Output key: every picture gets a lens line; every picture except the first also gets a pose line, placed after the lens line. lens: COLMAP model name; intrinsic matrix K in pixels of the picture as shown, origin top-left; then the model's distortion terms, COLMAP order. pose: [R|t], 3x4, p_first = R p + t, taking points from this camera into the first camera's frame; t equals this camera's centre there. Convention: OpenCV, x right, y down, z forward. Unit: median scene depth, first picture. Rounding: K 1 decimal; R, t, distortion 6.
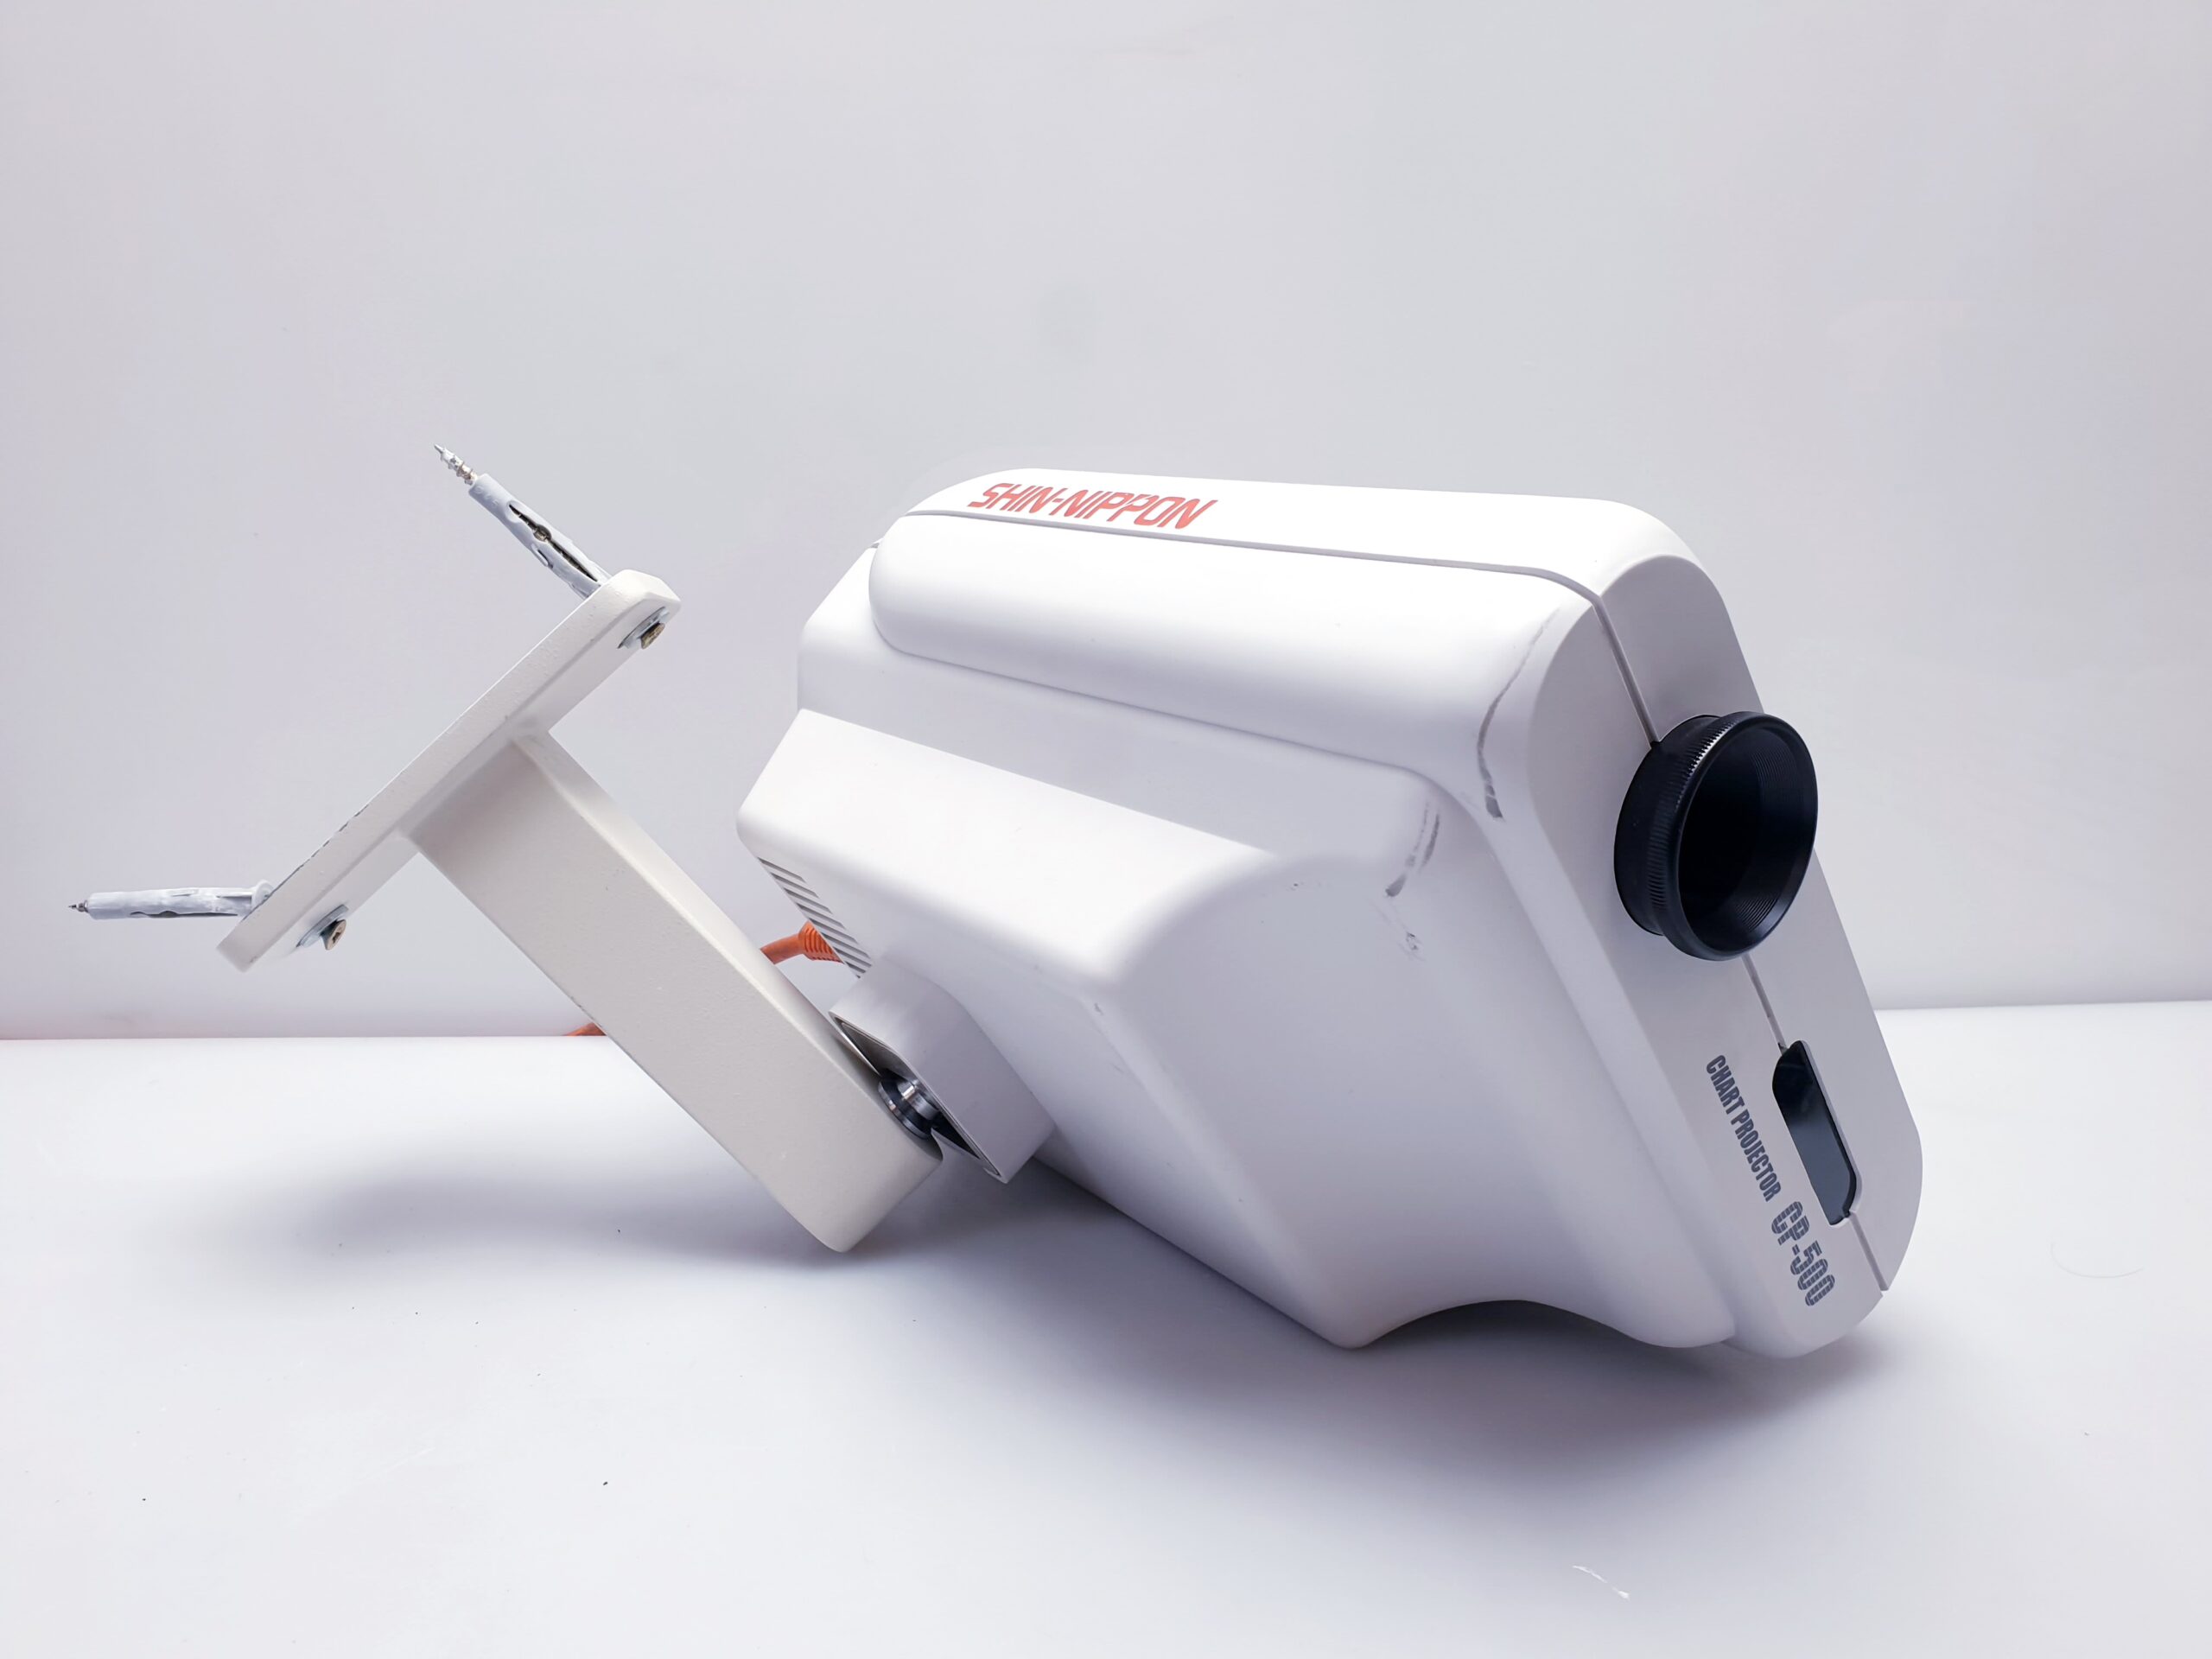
lens RADIAL K [[1758.9, 0, 1058.8], [0, 1758.9, 825.1], [0, 0, 1]] dist [0.036403, -0.090419]
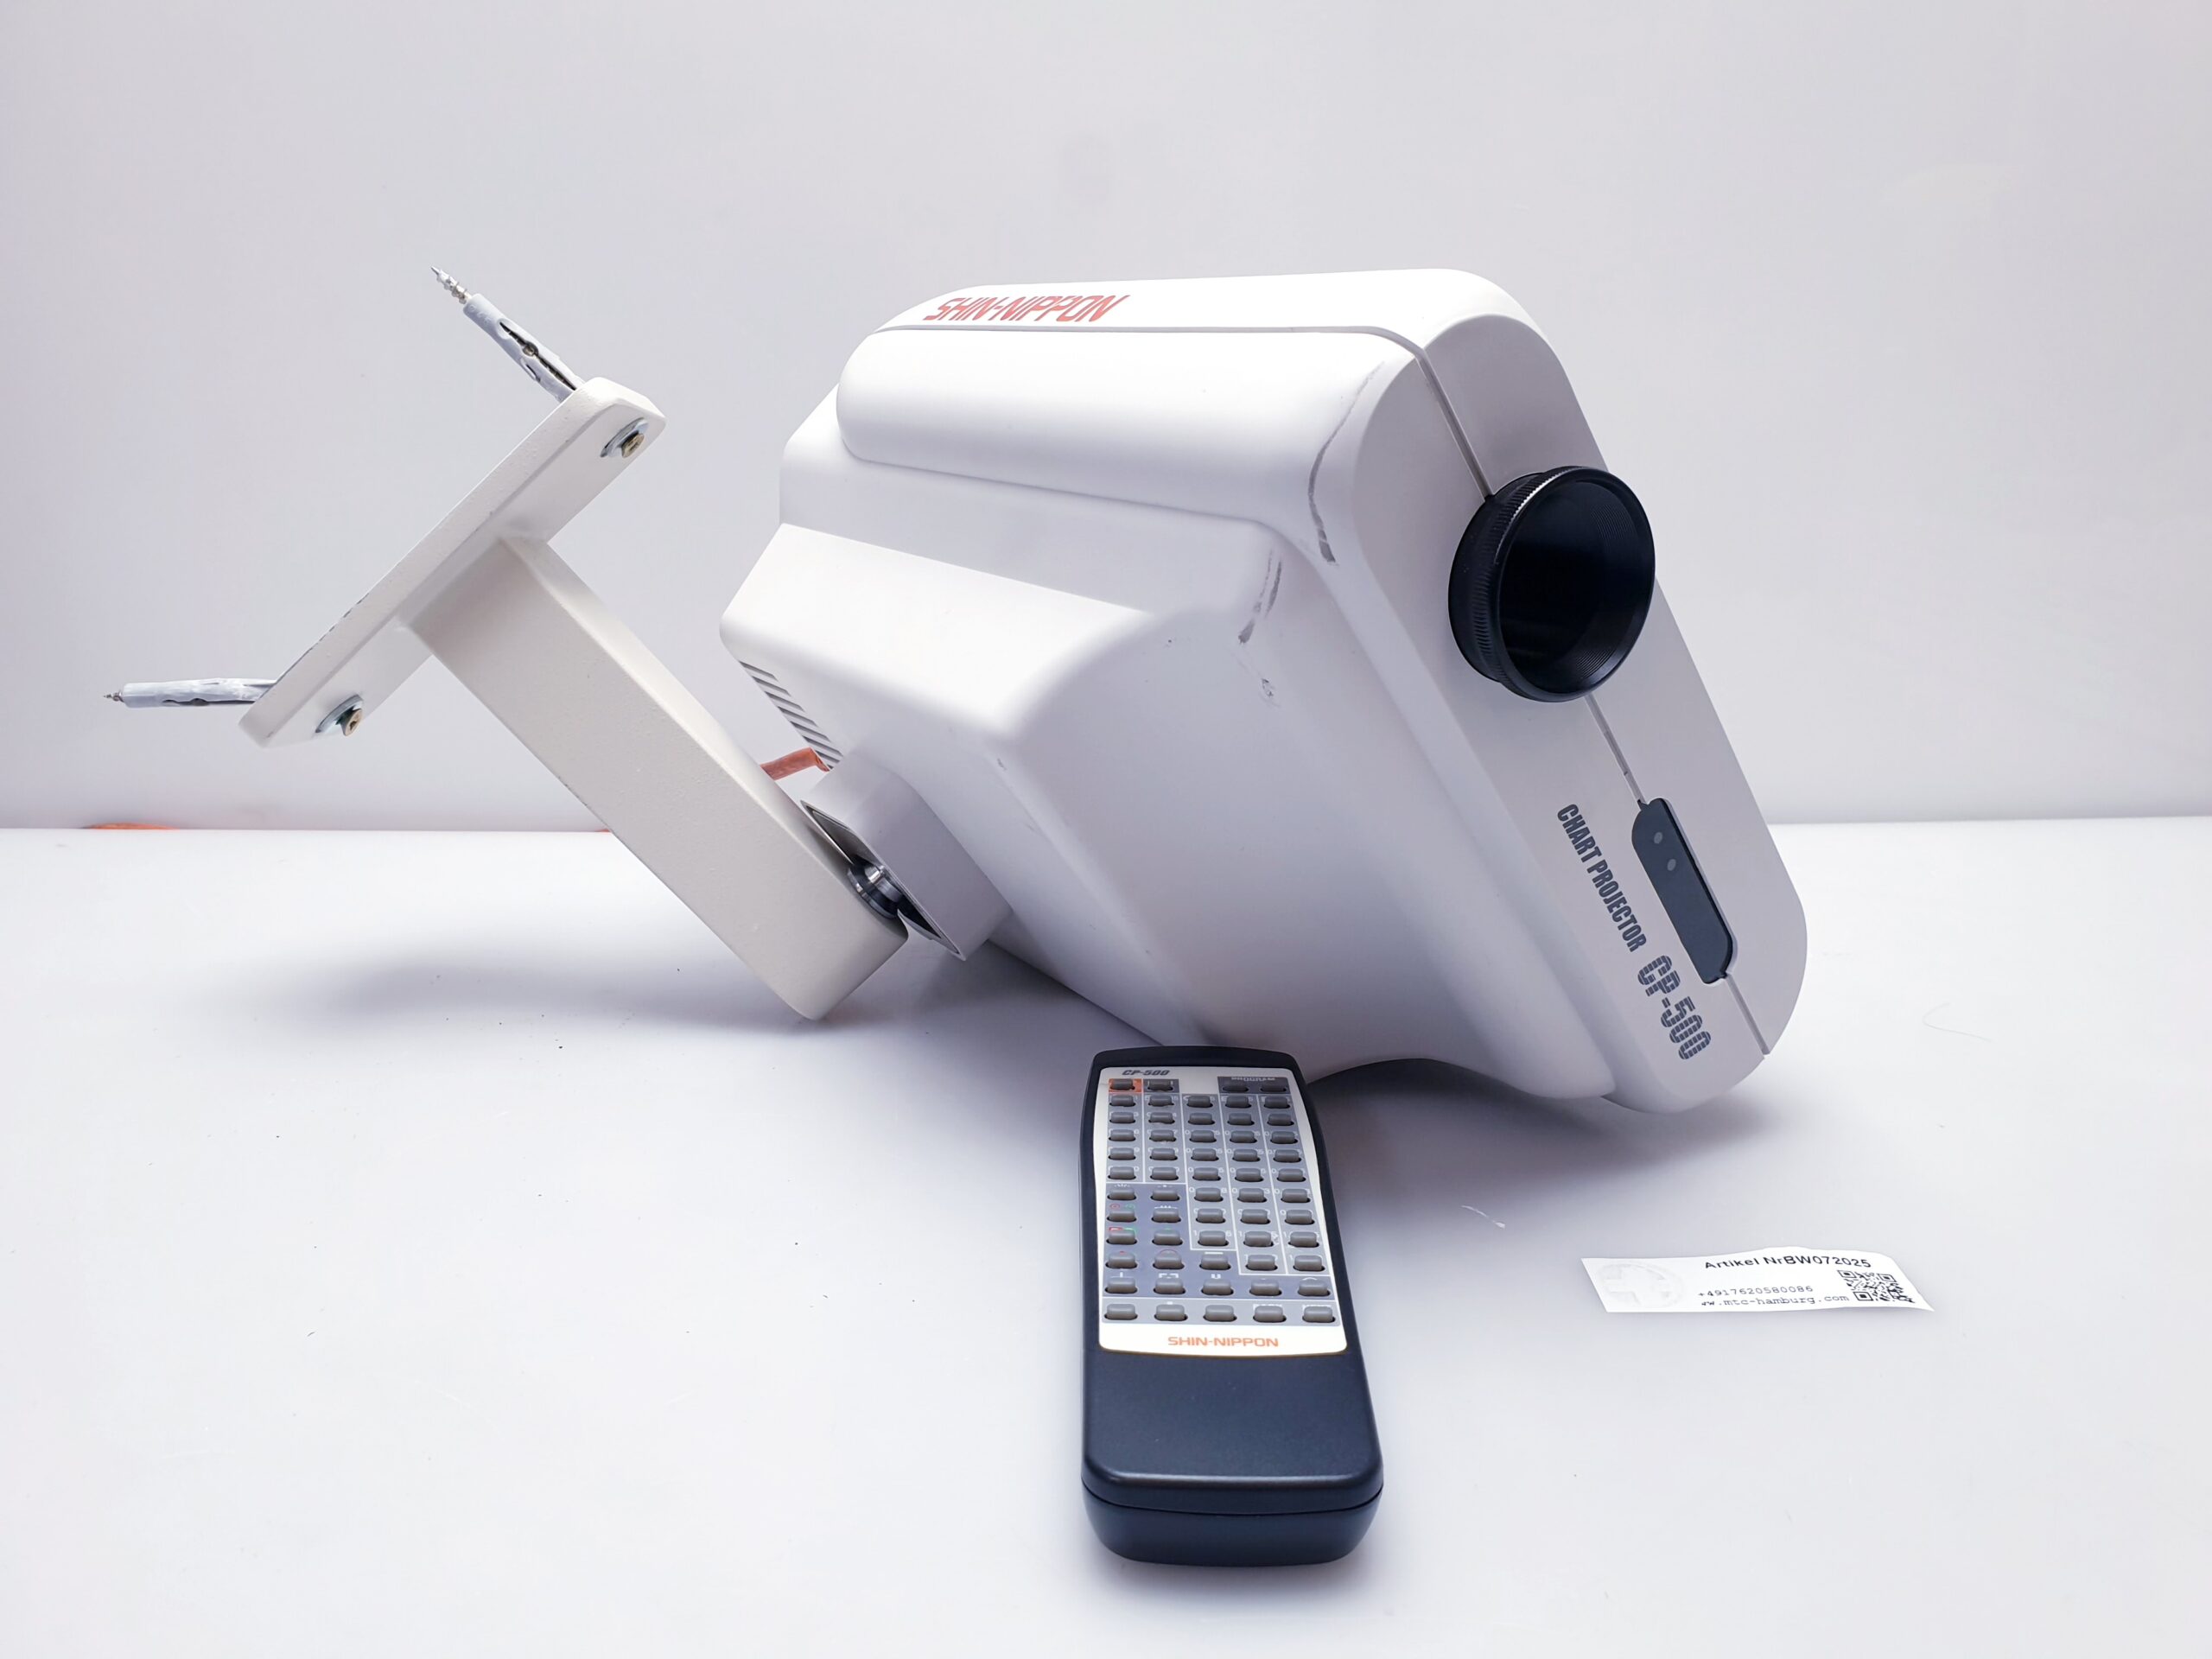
lens RADIAL K [[1758.9, 0, 1089.5], [0, 1758.9, 827.7], [0, 0, 1]] dist [0.036403, -0.090419]
pose [[0.997837, 0.007672, -0.065292, 0.137981], [-0.004878, 0.999070, 0.042845, 0.090234], [0.065560, -0.042434, 0.996946, -0.072565]]
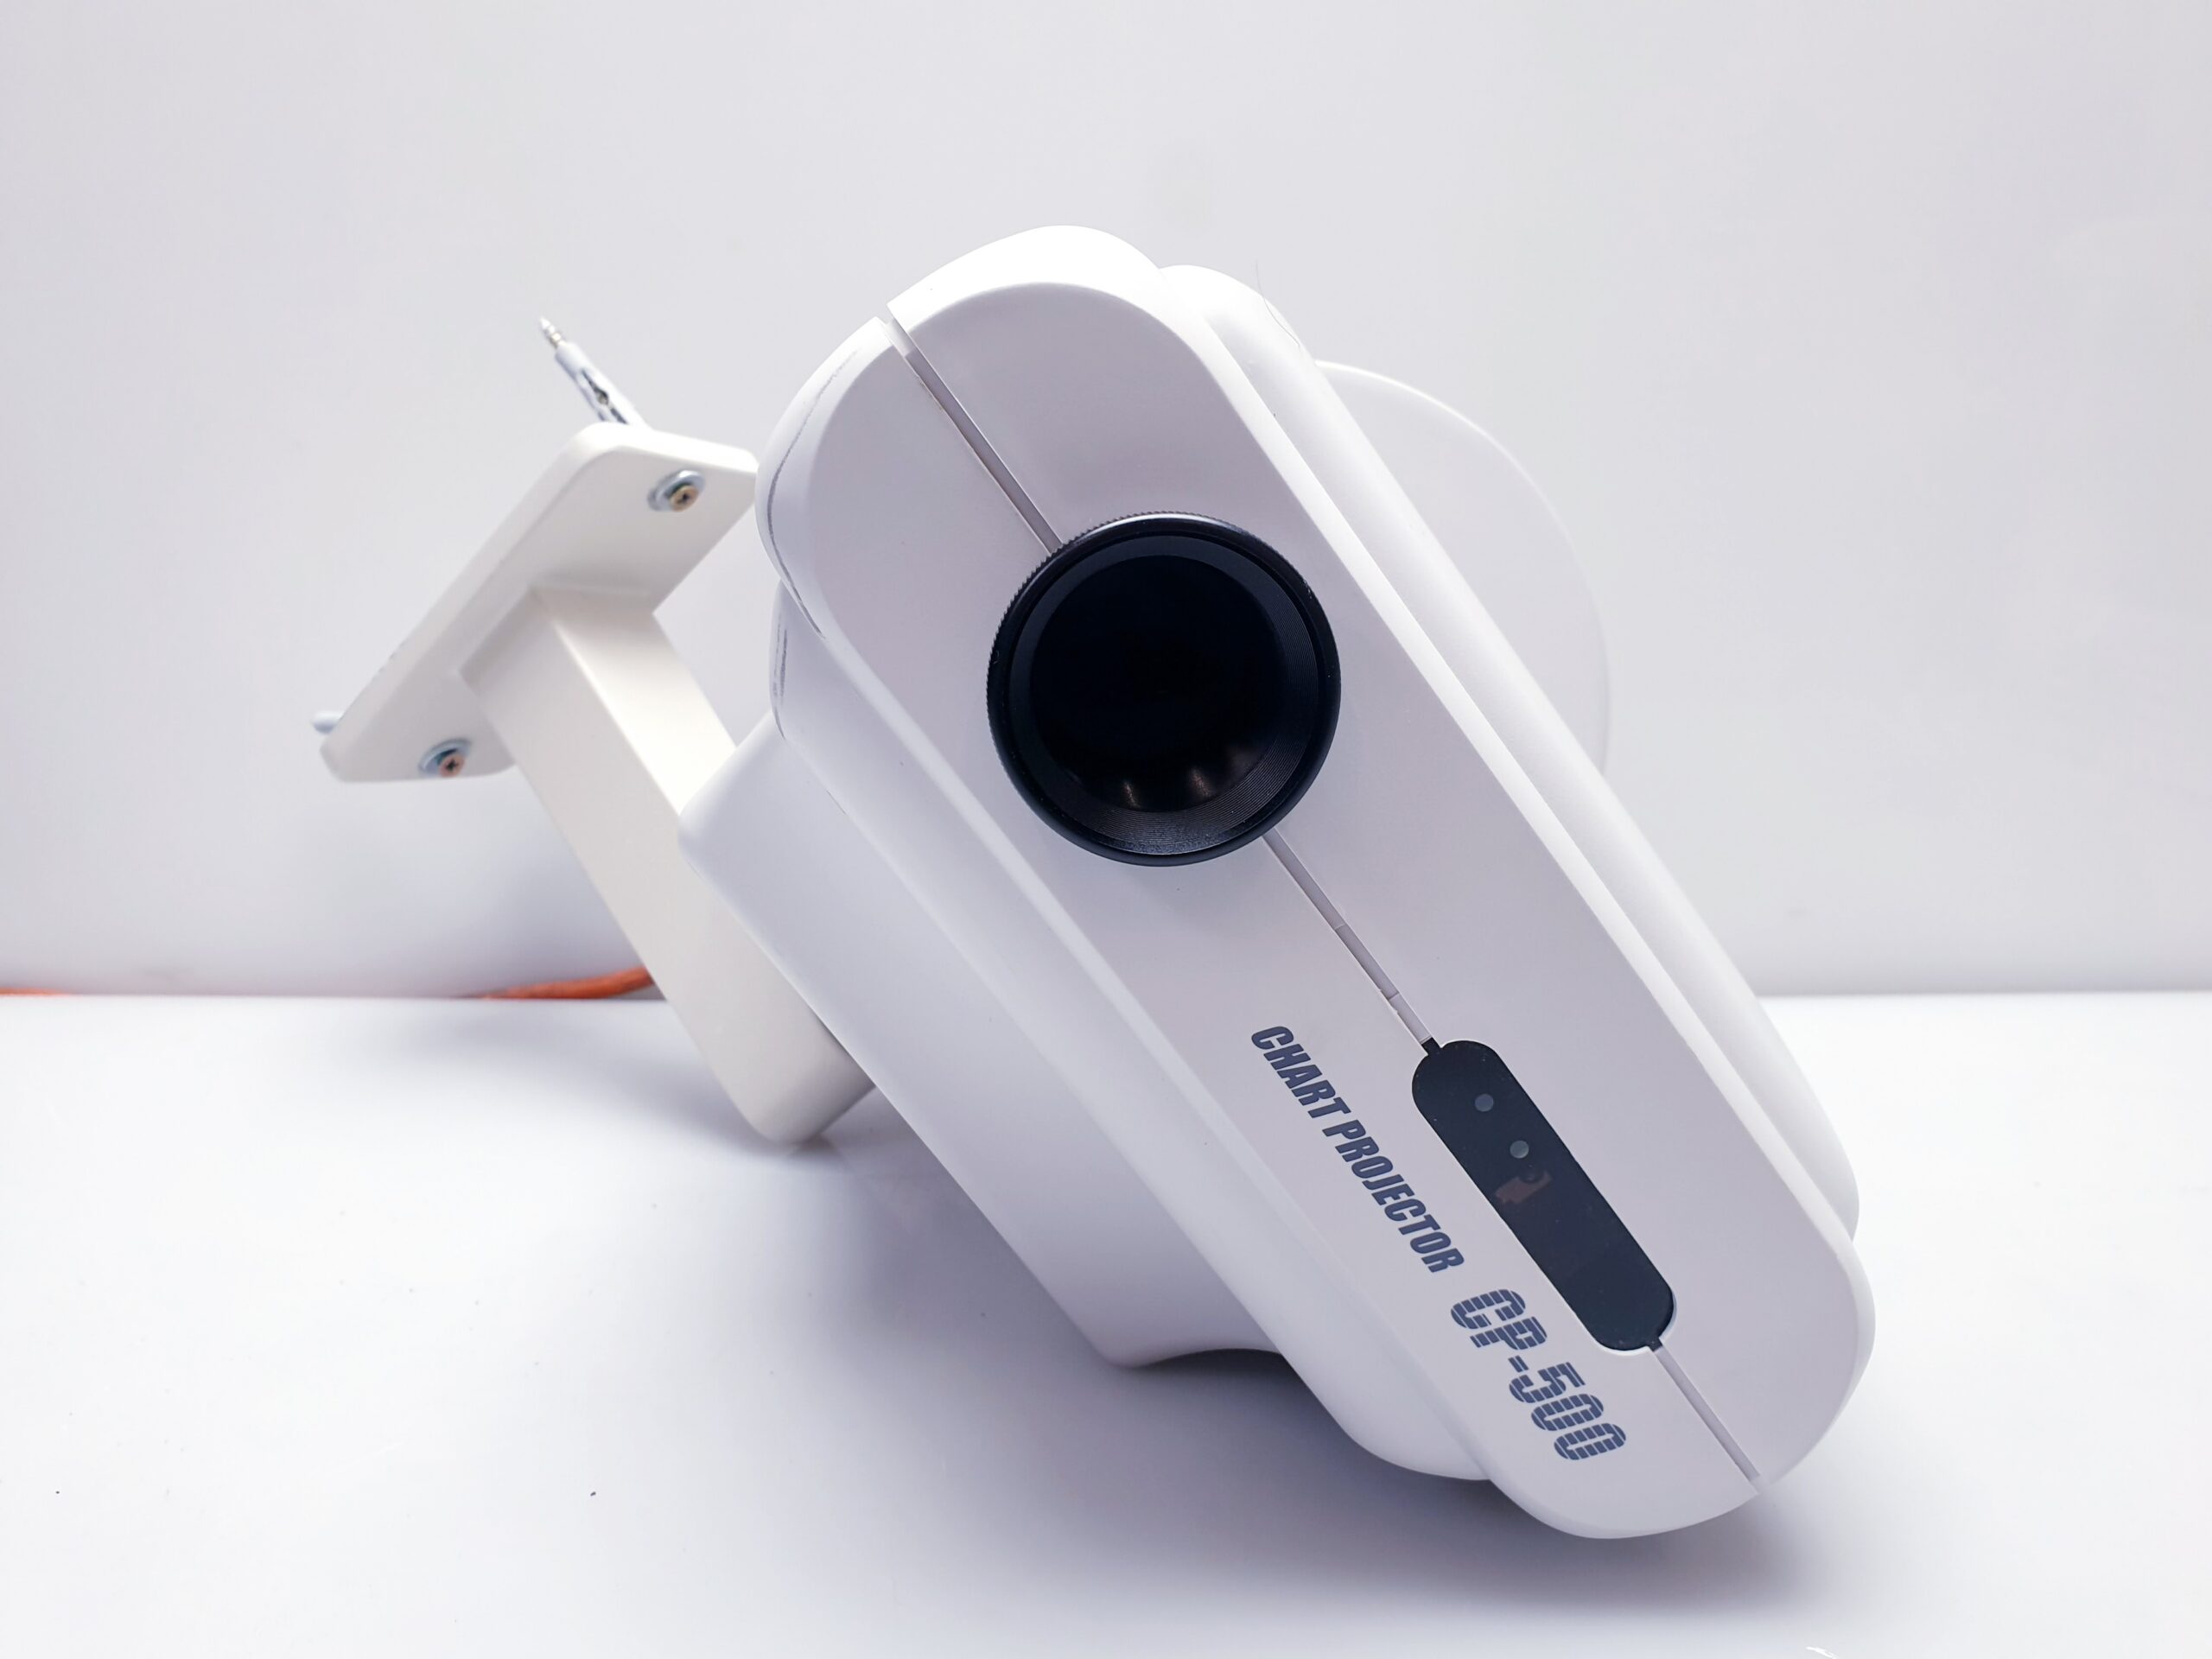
lens RADIAL K [[1758.9, 0, 1090.9], [0, 1758.9, 811.0], [0, 0, 1]] dist [0.036403, -0.090419]
pose [[0.840106, 0.096423, -0.533783, 0.607162], [-0.108988, 0.994011, 0.008026, 0.043303], [0.531359, 0.051433, 0.845584, 0.329825]]
